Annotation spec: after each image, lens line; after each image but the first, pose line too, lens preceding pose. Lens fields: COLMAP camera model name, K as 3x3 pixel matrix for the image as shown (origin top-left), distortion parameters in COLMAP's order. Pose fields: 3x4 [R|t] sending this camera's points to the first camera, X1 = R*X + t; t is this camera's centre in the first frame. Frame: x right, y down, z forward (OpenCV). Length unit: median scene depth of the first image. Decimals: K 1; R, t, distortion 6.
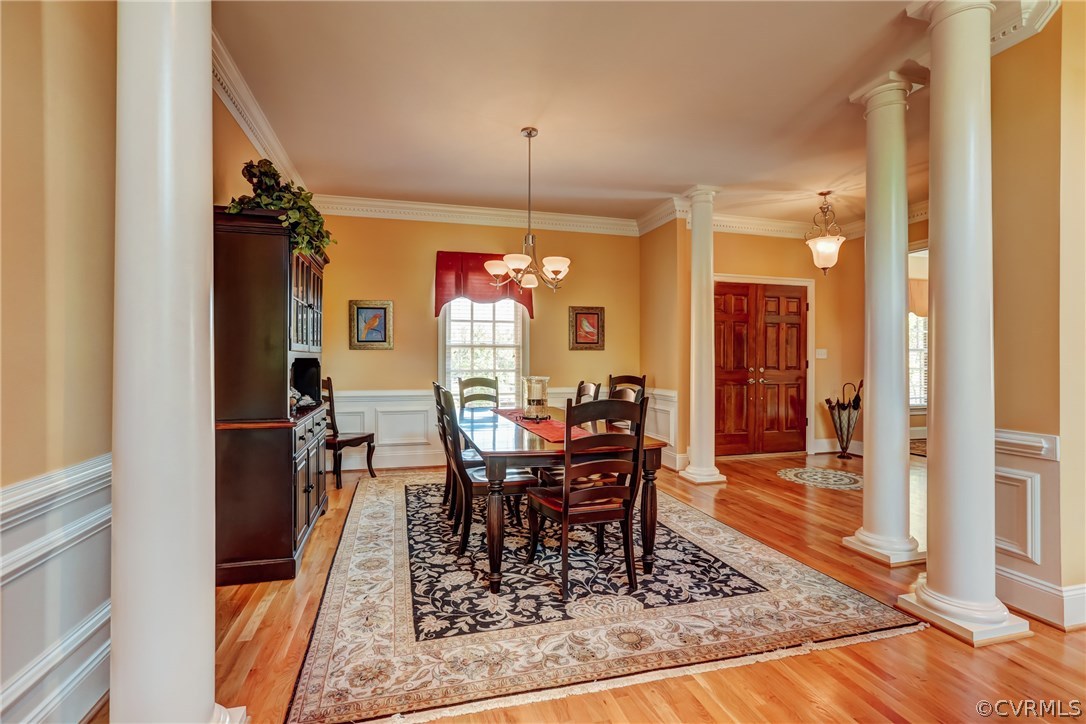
lens RADIAL K [[492.4, 0, 533.3], [0, 492.4, 360.4], [0, 0, 1]] dist [-0.036974, 0.018357]
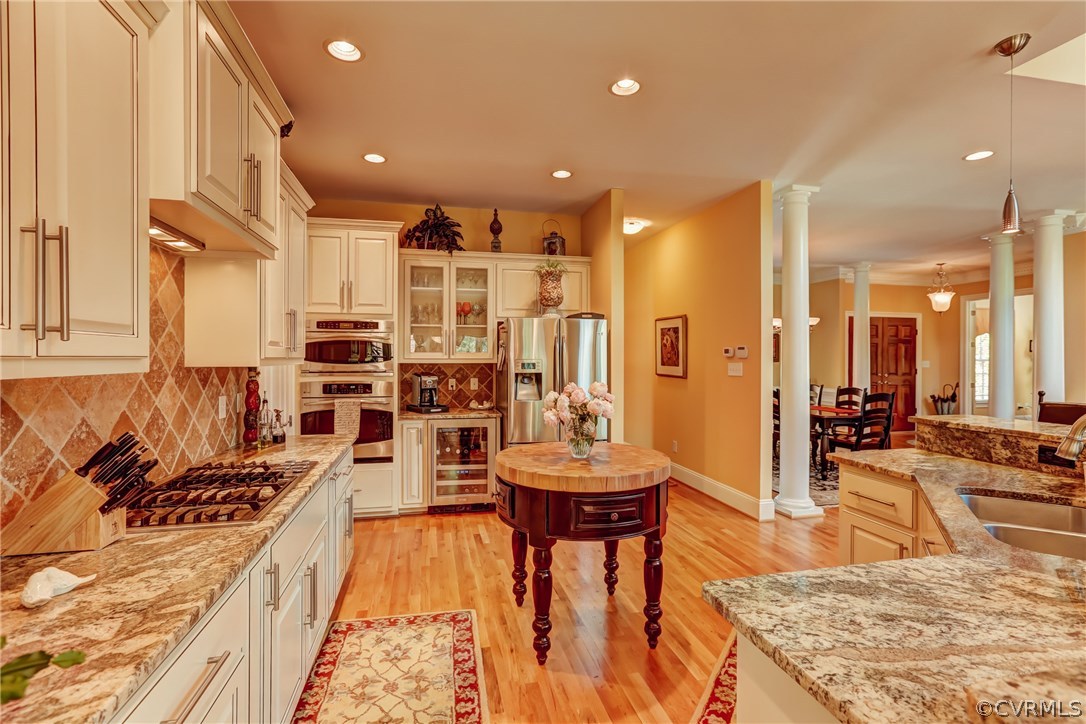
lens RADIAL K [[492.4, 0, 533.3], [0, 492.4, 360.4], [0, 0, 1]] dist [-0.036974, 0.018357]
pose [[0.998956, 0.001703, -0.045651, -0.576708], [-0.001567, 0.999994, 0.003013, -0.030506], [0.045656, -0.002938, 0.998953, -0.559843]]
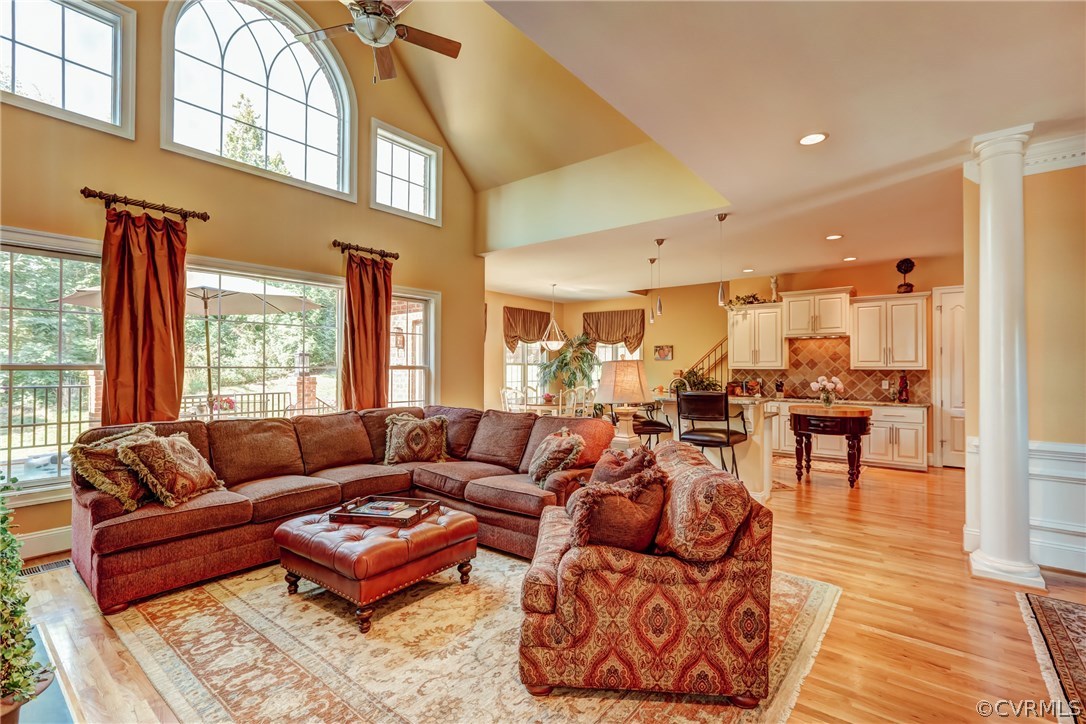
lens RADIAL K [[517.9, 0, 549.2], [0, 517.9, 359.2], [0, 0, 1]] dist [0.022258, 0.000312]
pose [[-0.781563, -0.011530, -0.623720, 0.636733], [-0.004874, 0.999912, -0.012377, -0.029660], [0.623808, -0.006634, -0.781550, 0.401313]]
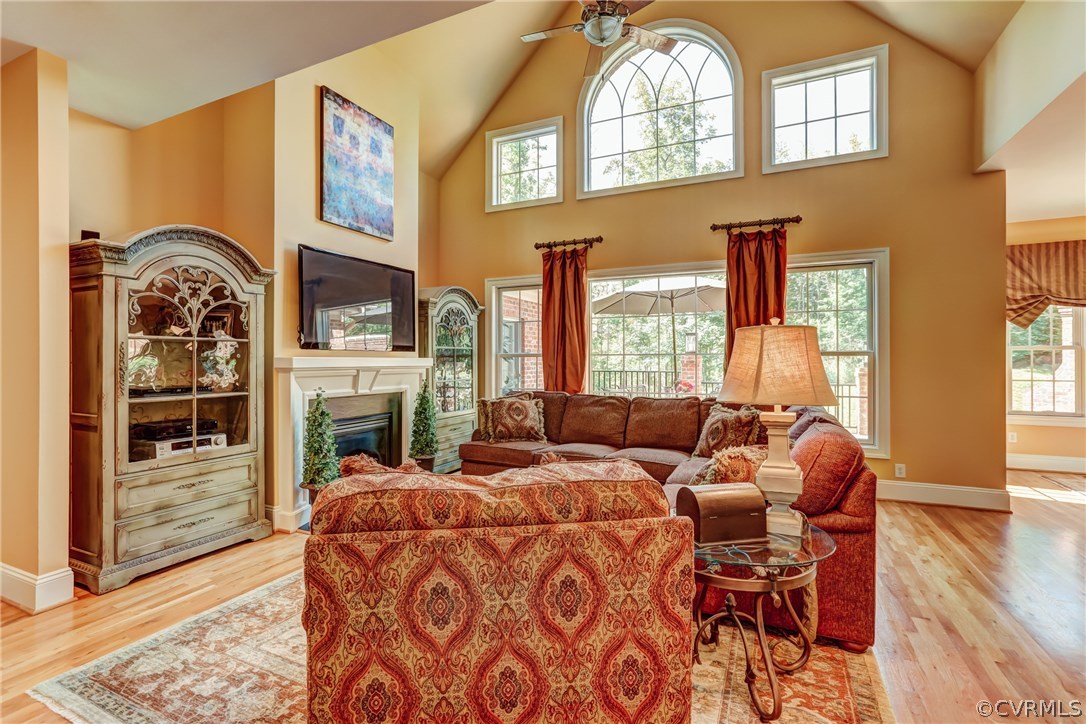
lens RADIAL K [[492.4, 0, 533.3], [0, 492.4, 360.4], [0, 0, 1]] dist [-0.036974, 0.018357]
pose [[-0.771130, 0.000632, 0.636677, 0.041492], [0.001060, 0.999999, 0.000292, -0.012844], [-0.636677, 0.000900, -0.771130, 0.293573]]
